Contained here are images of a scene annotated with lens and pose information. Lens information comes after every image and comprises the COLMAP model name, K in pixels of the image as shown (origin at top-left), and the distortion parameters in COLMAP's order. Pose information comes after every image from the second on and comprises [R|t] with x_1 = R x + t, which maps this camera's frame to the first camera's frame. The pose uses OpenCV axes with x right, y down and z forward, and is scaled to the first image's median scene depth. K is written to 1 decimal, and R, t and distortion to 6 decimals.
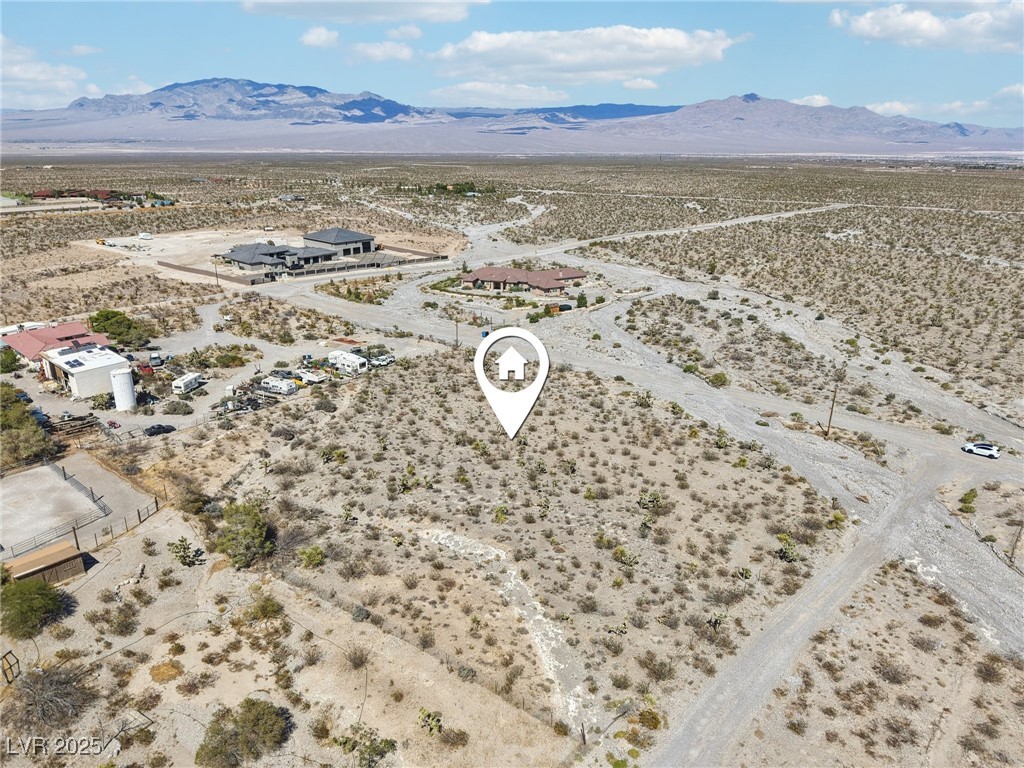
lens RADIAL K [[688.9, 0, 499.6], [0, 688.9, 385.1], [0, 0, 1]] dist [0.026663, -0.021677]
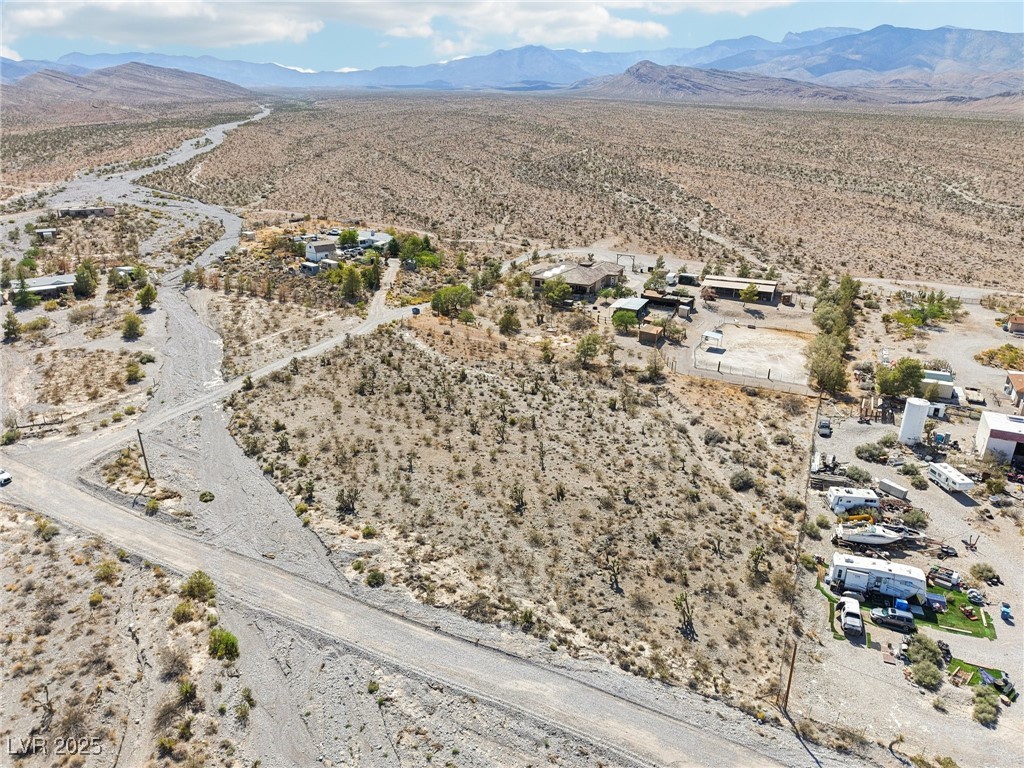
lens RADIAL K [[769.9, 0, 512.0], [0, 769.9, 384.0], [0, 0, 1]] dist [0.030751, -0.029077]
pose [[-0.958211, 0.089659, -0.271649, 0.274566], [-0.106769, 0.768897, 0.630395, -0.673611], [0.265391, 0.633055, -0.727192, 1.702945]]
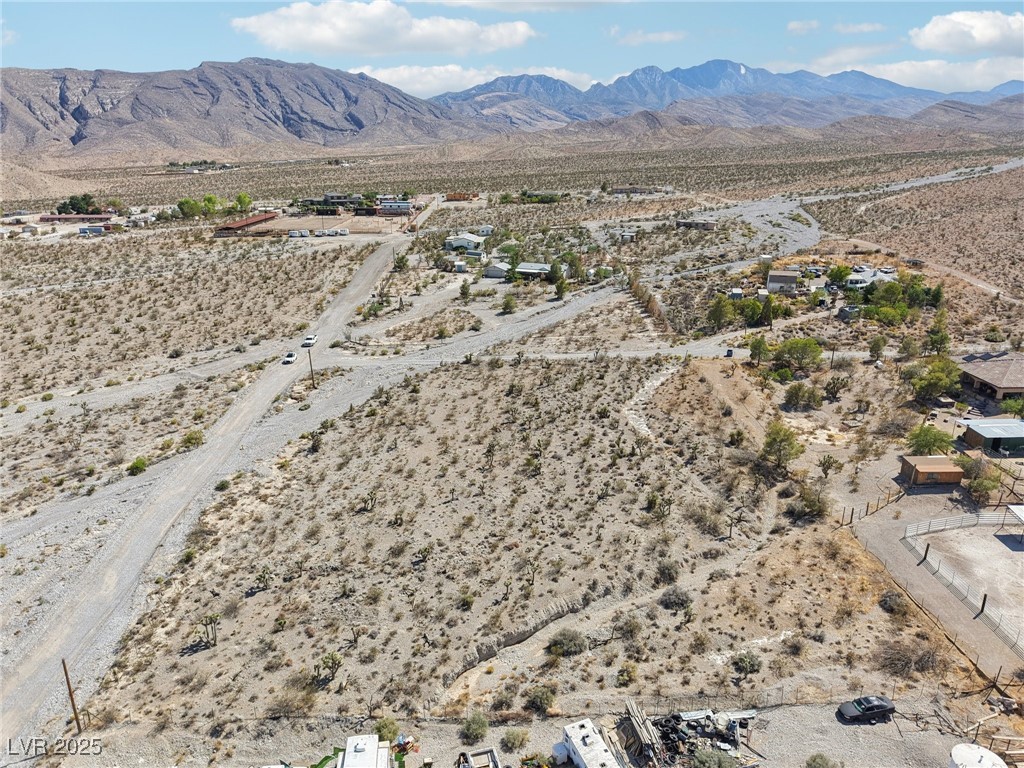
lens RADIAL K [[688.9, 0, 499.6], [0, 688.9, 385.1], [0, 0, 1]] dist [0.026663, -0.021677]
pose [[-0.657869, -0.233342, 0.716072, -0.697234], [0.283700, 0.803975, 0.522627, -0.519605], [-0.697655, 0.546970, -0.462711, 1.322167]]
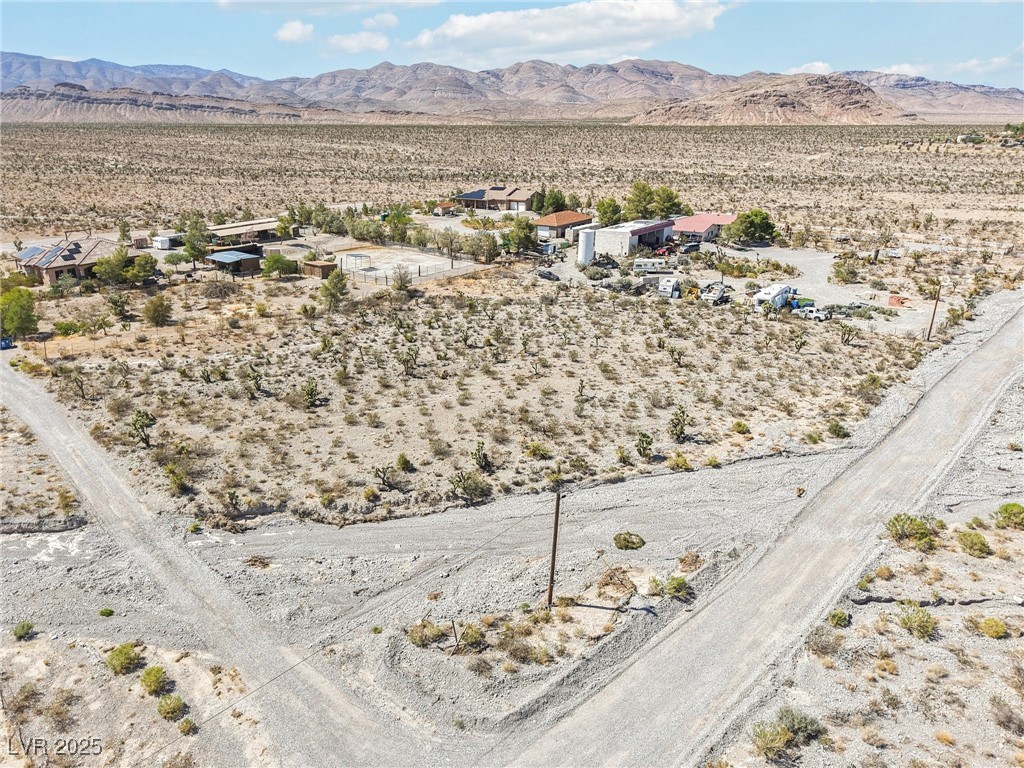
lens RADIAL K [[688.9, 0, 499.6], [0, 688.9, 385.1], [0, 0, 1]] dist [0.026663, -0.021677]
pose [[-0.013479, 0.359442, -0.933070, 0.773654], [-0.304638, 0.887316, 0.346217, -0.170372], [0.952373, 0.288915, 0.097539, 0.864755]]
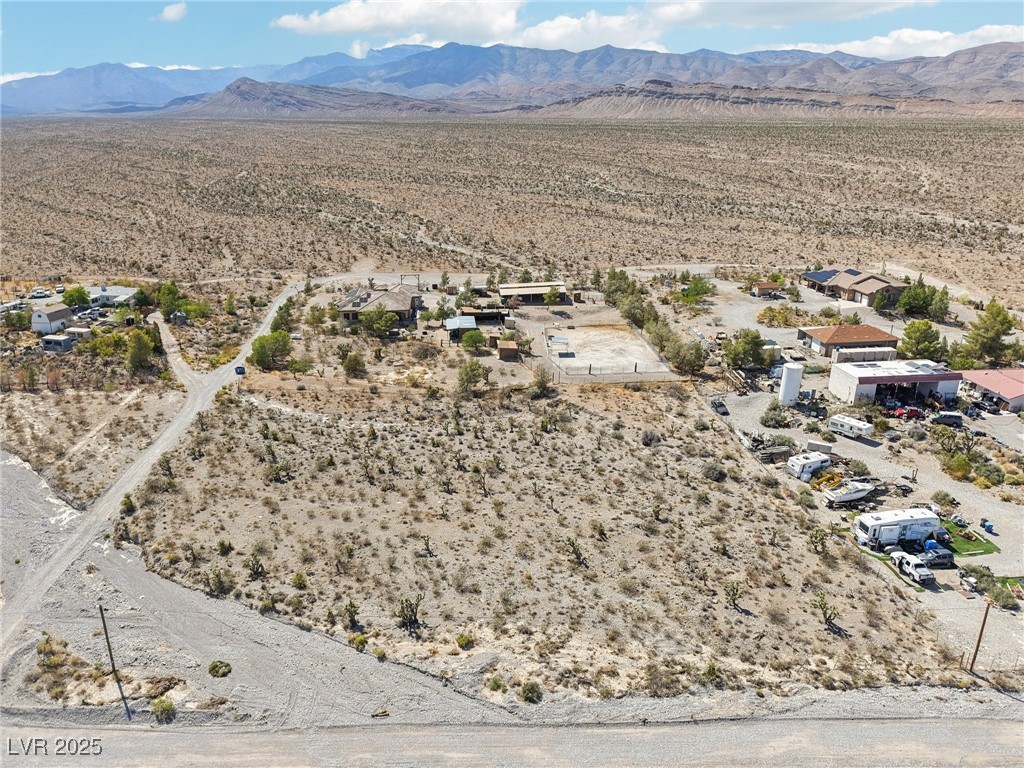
lens RADIAL K [[769.9, 0, 512.0], [0, 769.9, 384.0], [0, 0, 1]] dist [0.030751, -0.029077]
pose [[-0.710532, 0.252849, -0.656667, 0.582459], [-0.212580, 0.812473, 0.542860, -0.569068], [0.670786, 0.525314, -0.523538, 1.413641]]
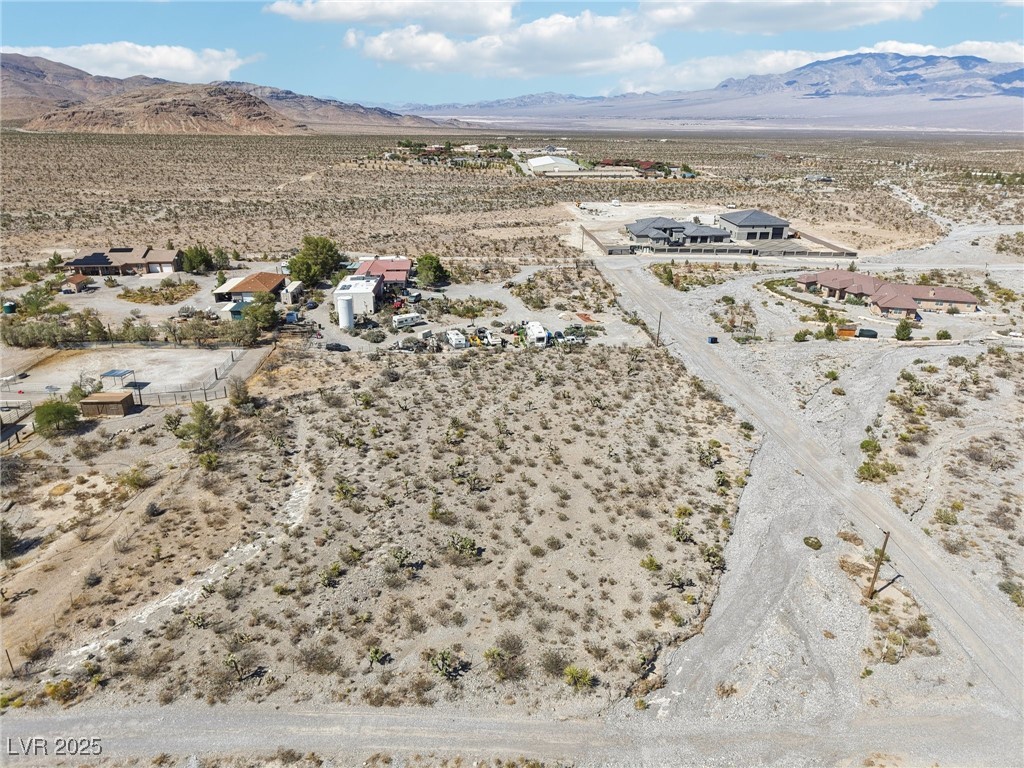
lens RADIAL K [[648.0, 0, 512.0], [0, 648.0, 384.0], [0, 0, 1]] dist [0.031024, -0.023420]
pose [[0.713183, 0.269009, -0.647305, 0.552388], [-0.237285, 0.961563, 0.138176, -0.116609], [0.659595, 0.055051, 0.749602, 0.313220]]
